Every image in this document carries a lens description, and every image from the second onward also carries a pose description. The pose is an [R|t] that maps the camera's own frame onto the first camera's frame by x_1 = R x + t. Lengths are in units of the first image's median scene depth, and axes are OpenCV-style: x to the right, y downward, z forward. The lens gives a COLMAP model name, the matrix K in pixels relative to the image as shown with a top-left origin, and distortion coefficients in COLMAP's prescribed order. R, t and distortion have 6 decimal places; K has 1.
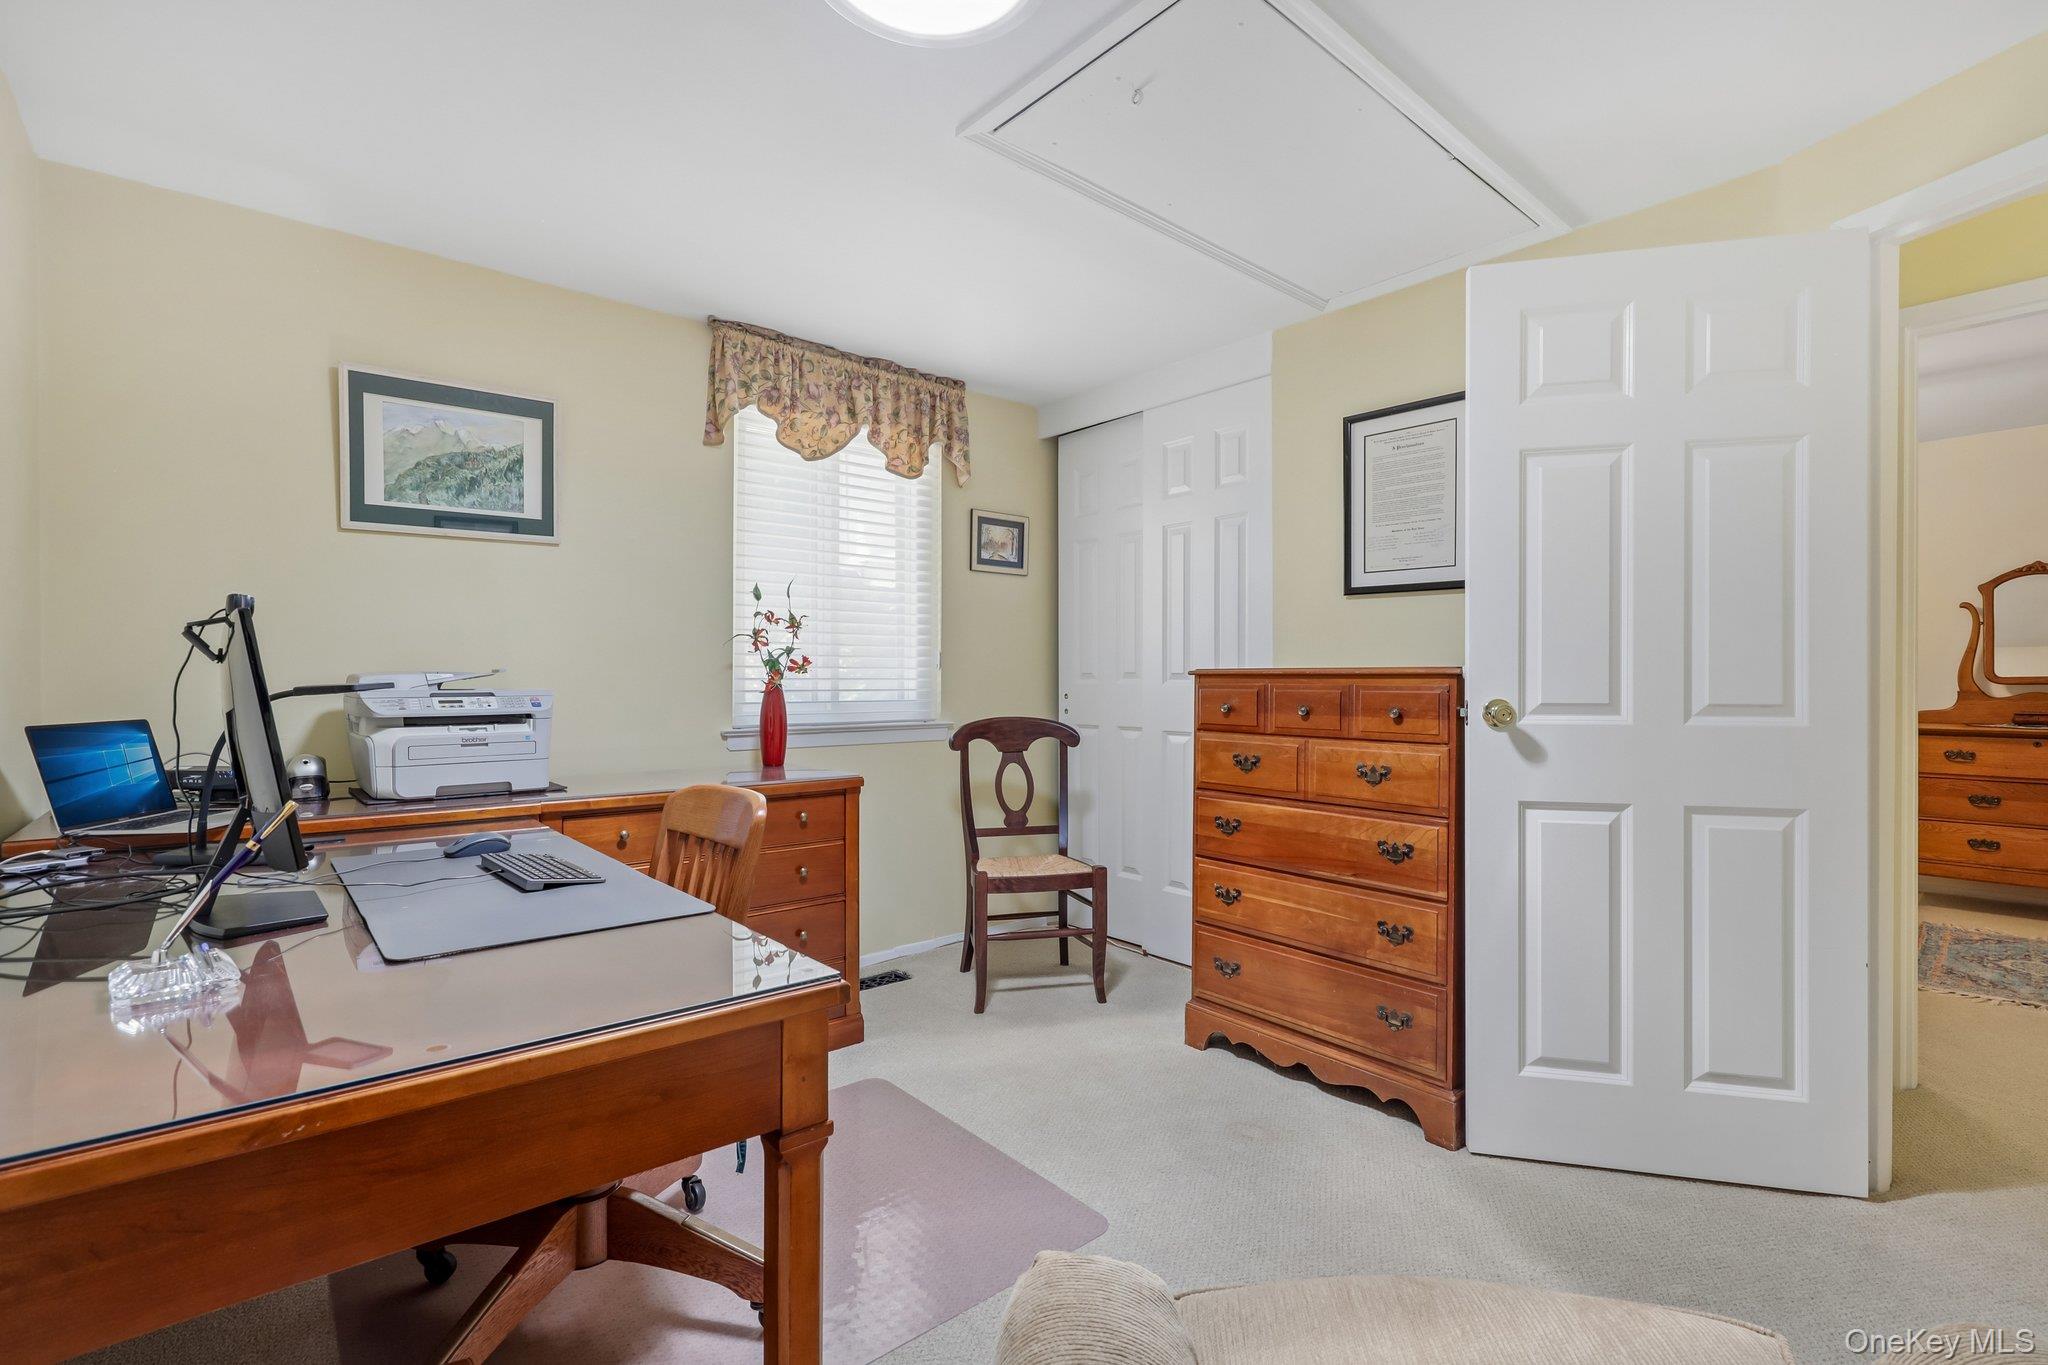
lens RADIAL K [[948.5, 0, 1025.3], [0, 948.5, 687.7], [0, 0, 1]] dist [0.015049, -0.000343]
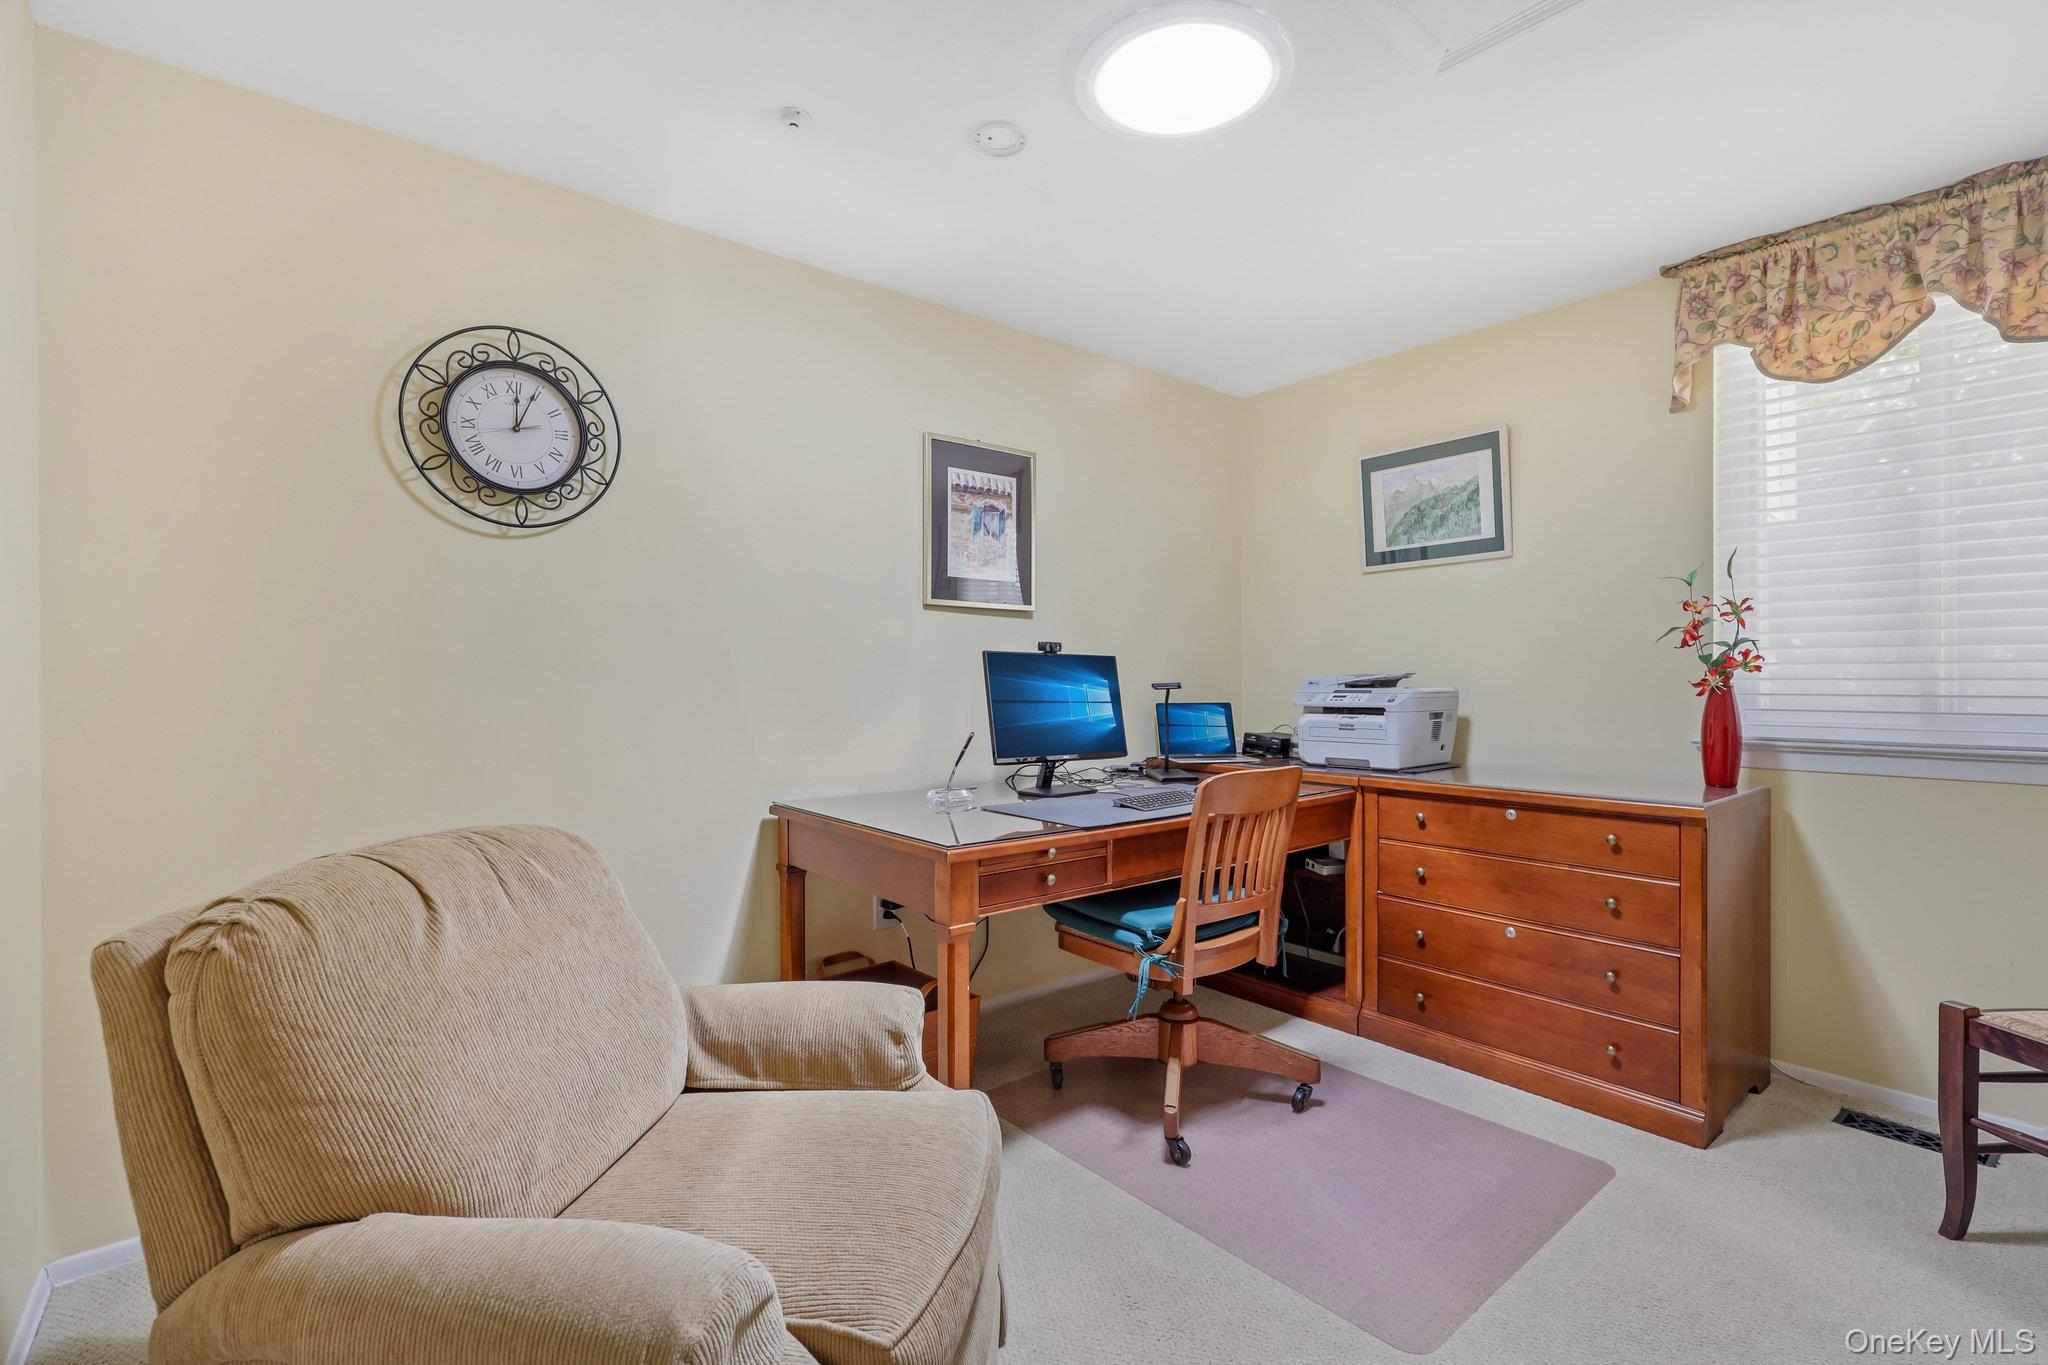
lens RADIAL K [[948.5, 0, 1024.2], [0, 948.5, 696.1], [0, 0, 1]] dist [0.015049, -0.000343]
pose [[-0.013172, 0.018168, -0.999748, 0.617412], [-0.008438, 0.999797, 0.018280, -0.005544], [0.999878, 0.008677, -0.013016, 0.460574]]
